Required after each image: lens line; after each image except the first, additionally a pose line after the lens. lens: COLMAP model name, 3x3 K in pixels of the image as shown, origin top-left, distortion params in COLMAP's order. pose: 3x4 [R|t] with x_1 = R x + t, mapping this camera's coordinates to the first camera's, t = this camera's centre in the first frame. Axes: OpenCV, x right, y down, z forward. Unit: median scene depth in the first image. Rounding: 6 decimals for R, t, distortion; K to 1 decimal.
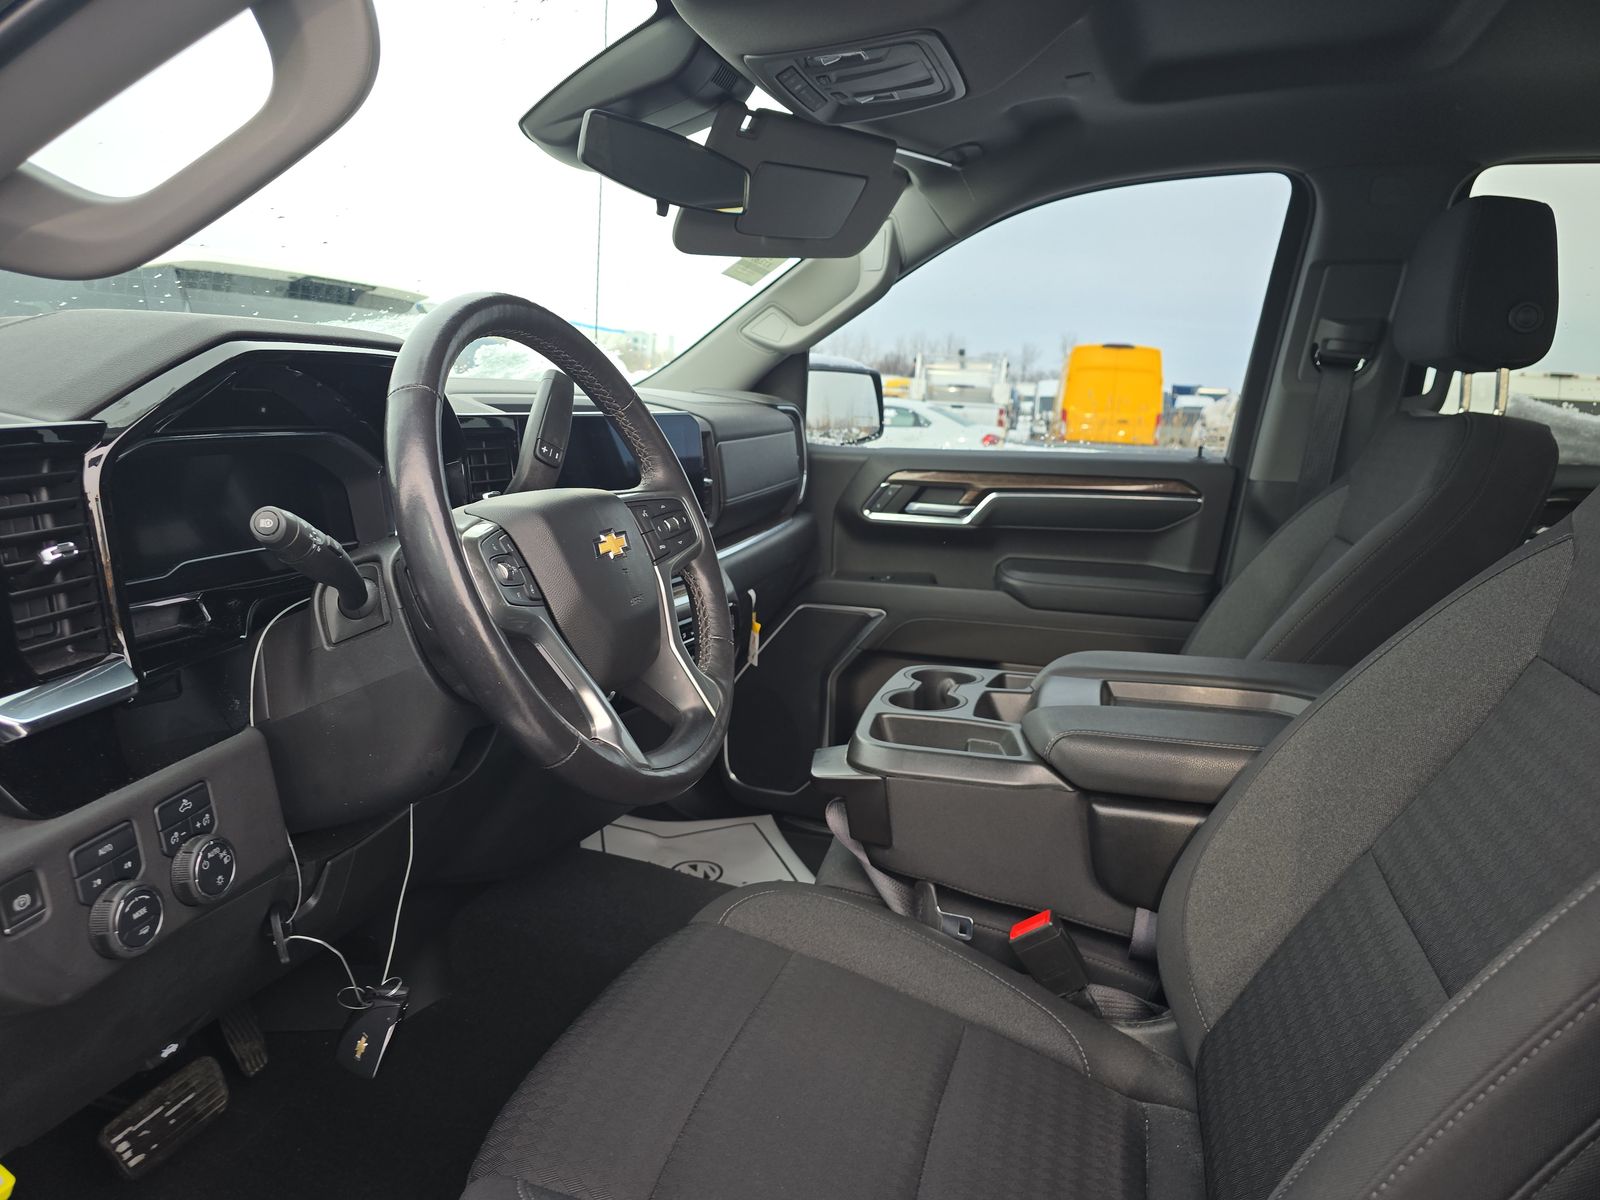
lens RADIAL K [[1076.6, 0, 797.0], [0, 1076.6, 609.0], [0, 0, 1]] dist [0.046351, -0.042664]
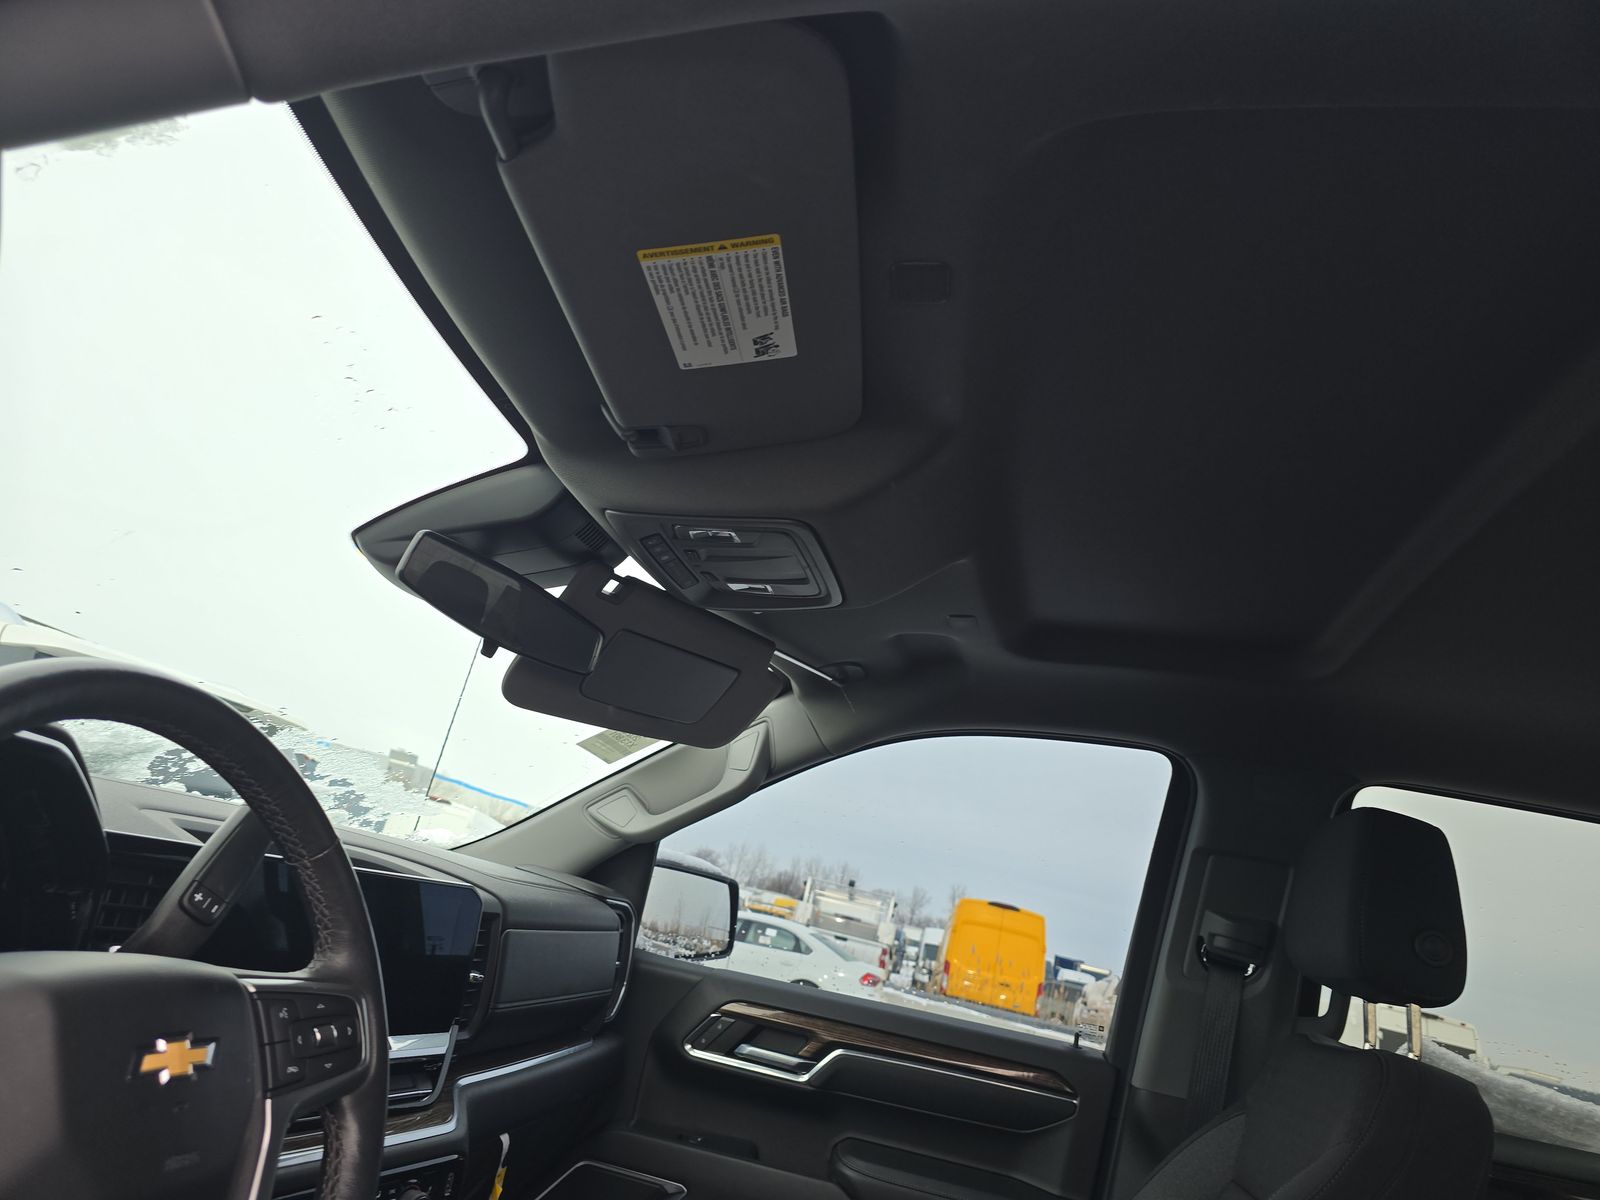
lens RADIAL K [[1076.6, 0, 789.8], [0, 1076.6, 605.9], [0, 0, 1]] dist [0.046351, -0.042664]
pose [[0.981249, 0.187319, 0.045398, 0.049039], [-0.146723, 0.878692, -0.454282, -0.025411], [-0.124987, 0.439103, 0.889700, 0.119937]]
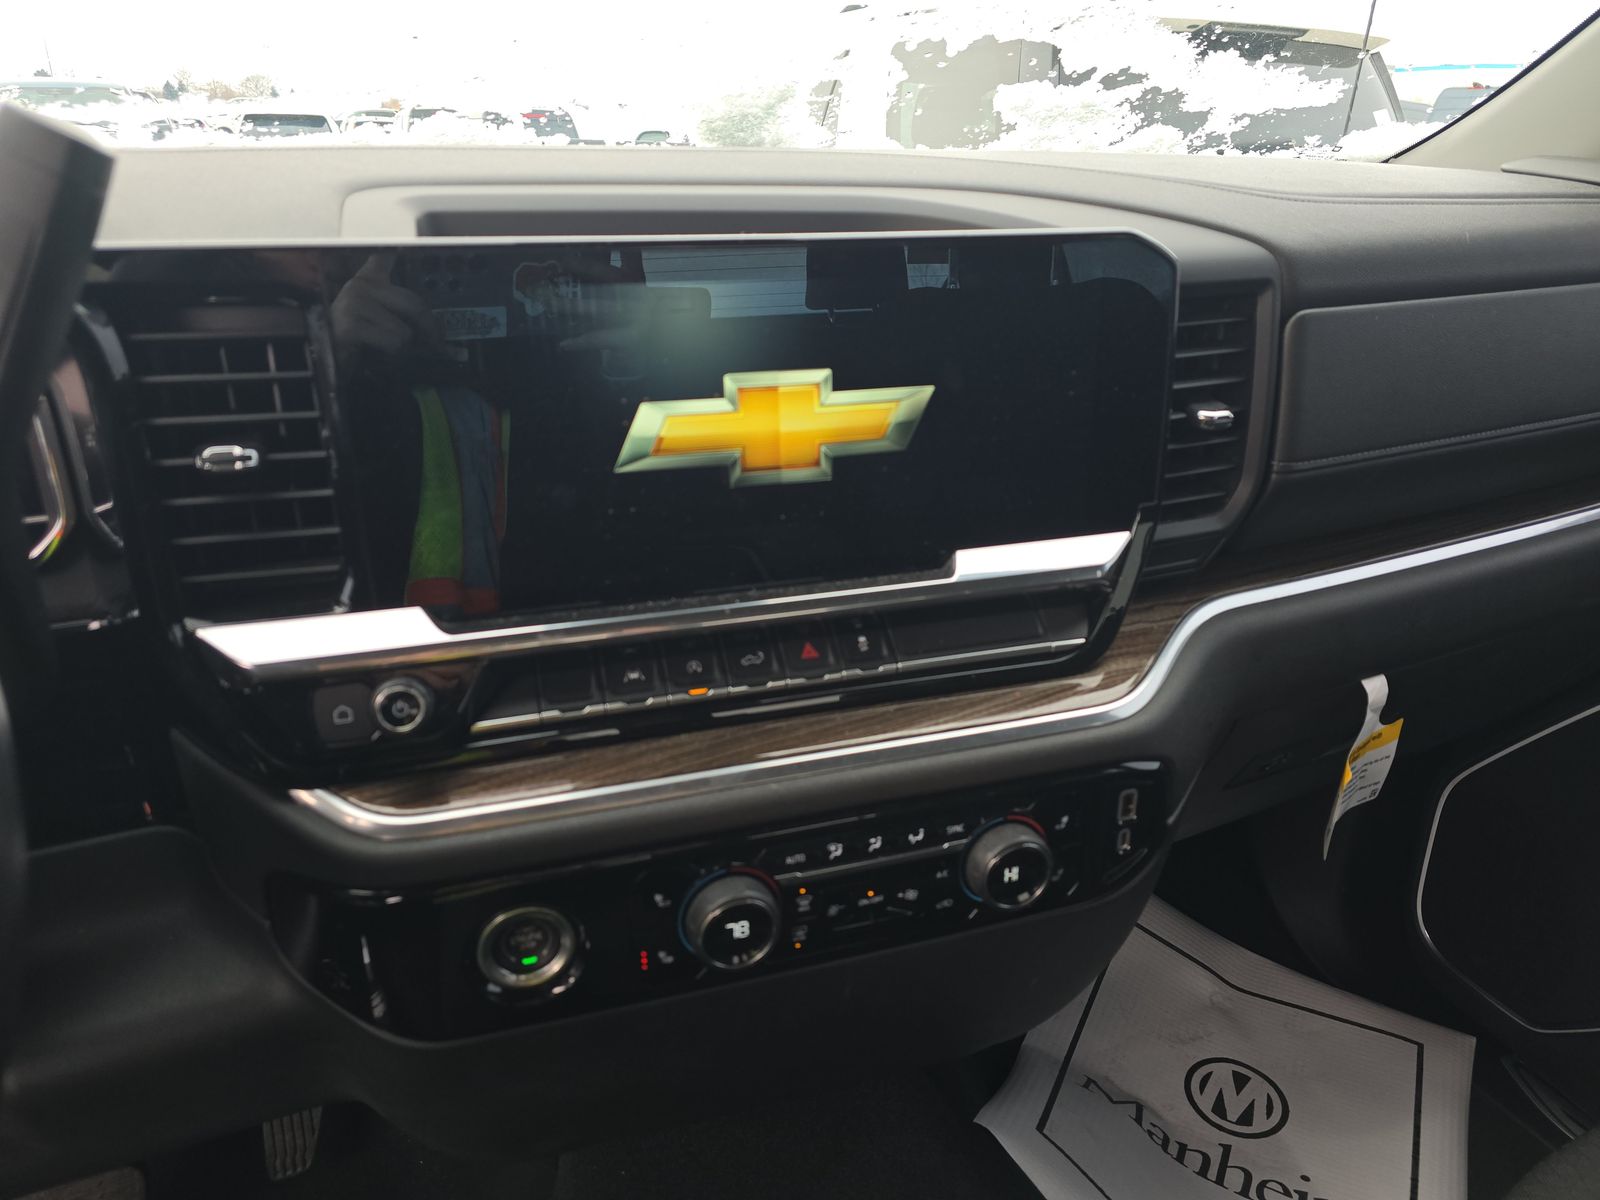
lens RADIAL K [[1076.6, 0, 799.9], [0, 1076.6, 604.5], [0, 0, 1]] dist [0.046351, -0.042664]
pose [[0.613874, 0.285915, -0.735807, 0.113713], [-0.145525, 0.957116, 0.250501, -0.111027], [0.775875, -0.046698, 0.629156, 0.543967]]
